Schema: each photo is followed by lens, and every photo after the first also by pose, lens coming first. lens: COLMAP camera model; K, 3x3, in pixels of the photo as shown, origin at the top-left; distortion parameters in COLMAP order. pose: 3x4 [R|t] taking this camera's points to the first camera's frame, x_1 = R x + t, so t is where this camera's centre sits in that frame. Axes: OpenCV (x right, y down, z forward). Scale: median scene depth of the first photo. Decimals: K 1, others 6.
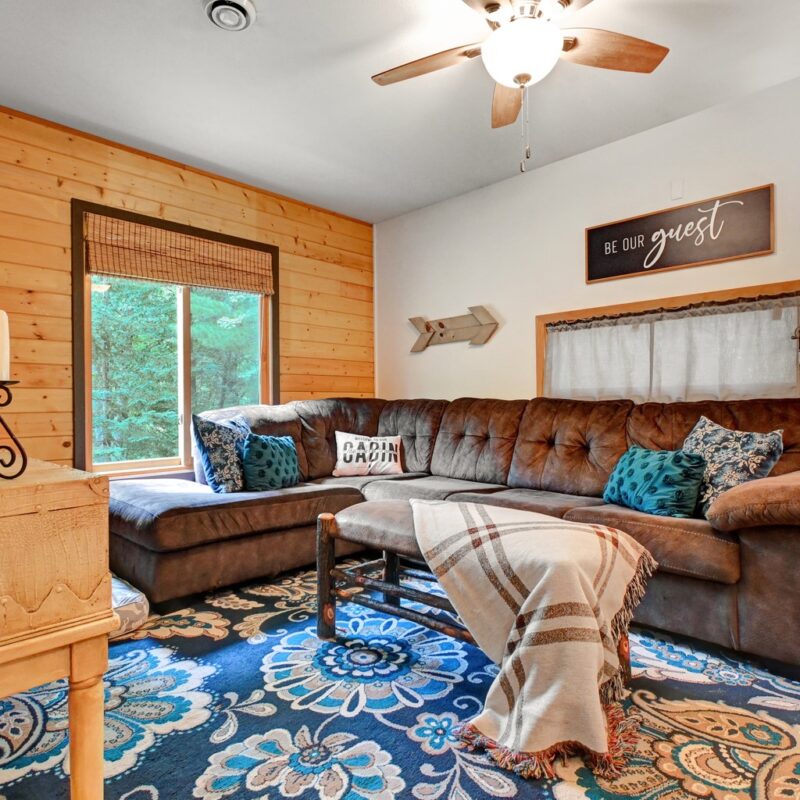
lens RADIAL K [[527.0, 0, 360.5], [0, 527.0, 392.8], [0, 0, 1]] dist [0.006862, 0.000013]
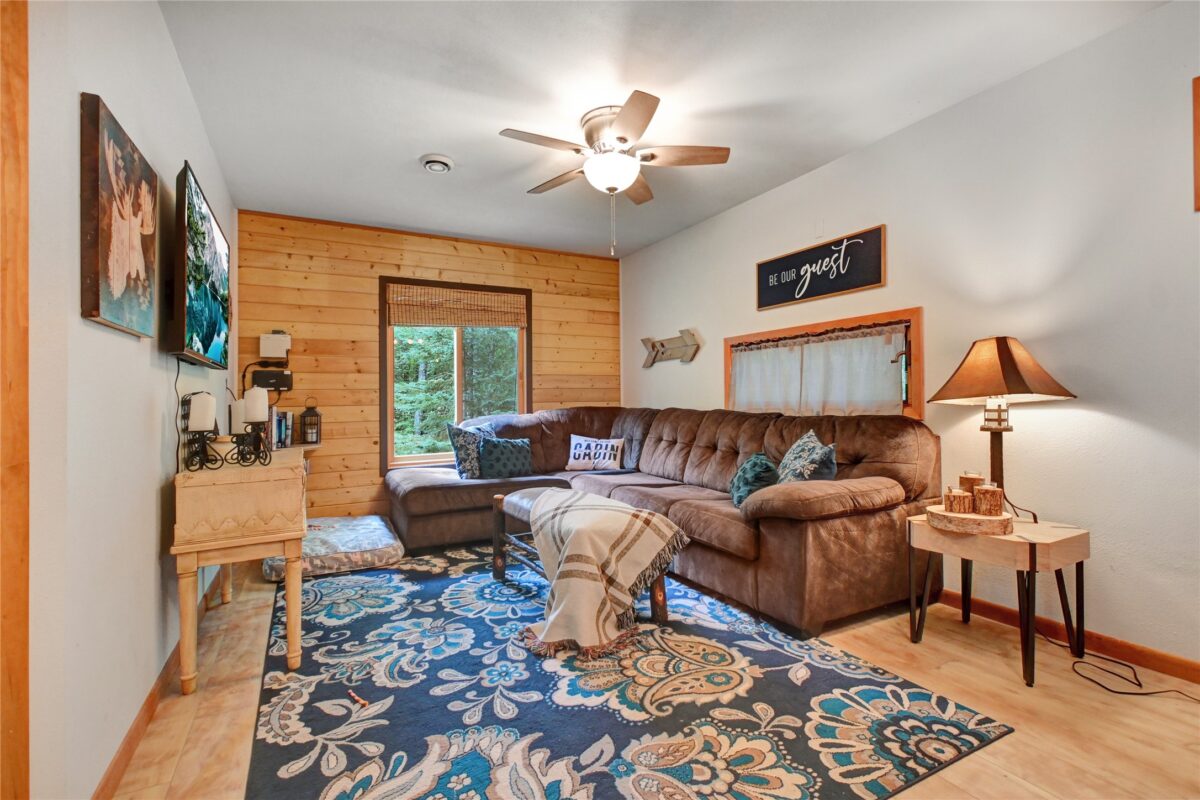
lens RADIAL K [[528.0, 0, 574.7], [0, 528.0, 383.5], [0, 0, 1]] dist [0.009363, -0.002026]
pose [[0.953128, -0.017051, -0.302087, 0.442454], [0.015811, 0.999854, -0.006551, -0.051872], [0.302155, 0.001467, 0.953258, -0.257286]]
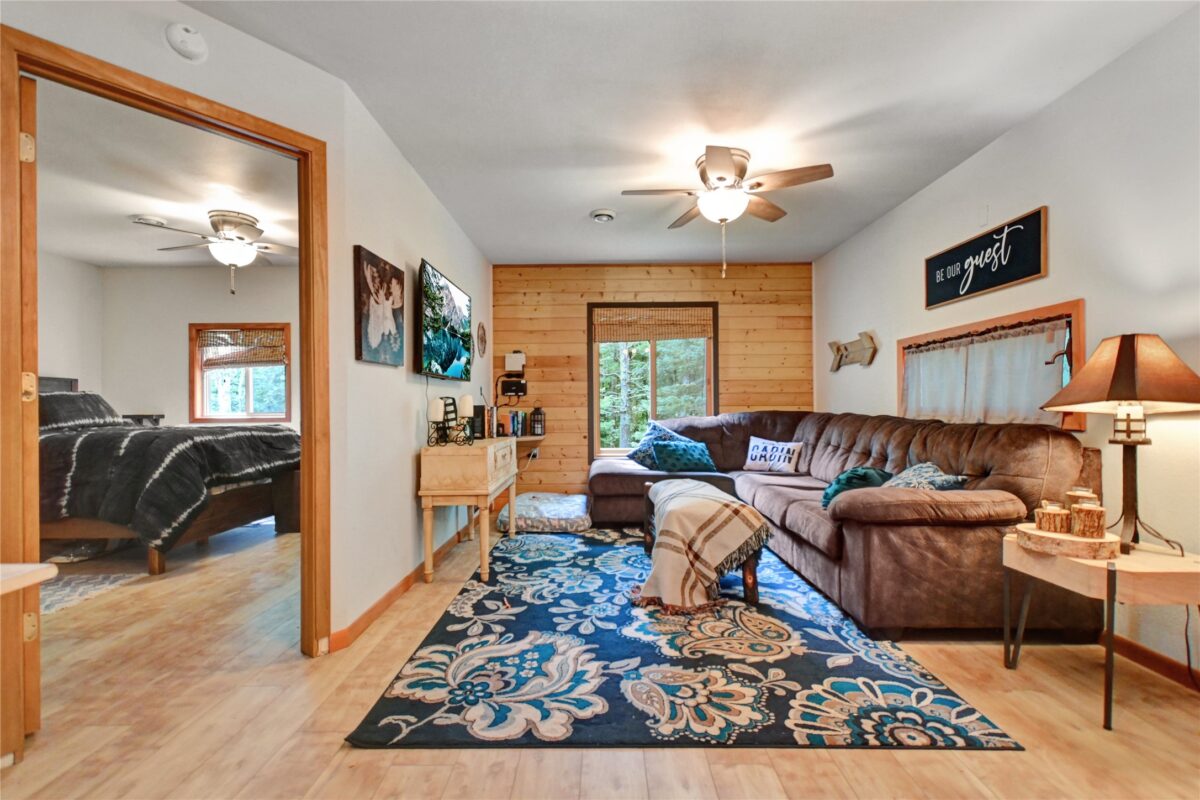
lens RADIAL K [[528.0, 0, 587.7], [0, 528.0, 381.2], [0, 0, 1]] dist [0.009363, -0.002026]
pose [[0.689190, -0.031336, -0.723903, 0.821879], [0.019342, 0.999504, -0.024851, -0.053323], [0.724322, 0.003125, 0.689454, -0.279637]]
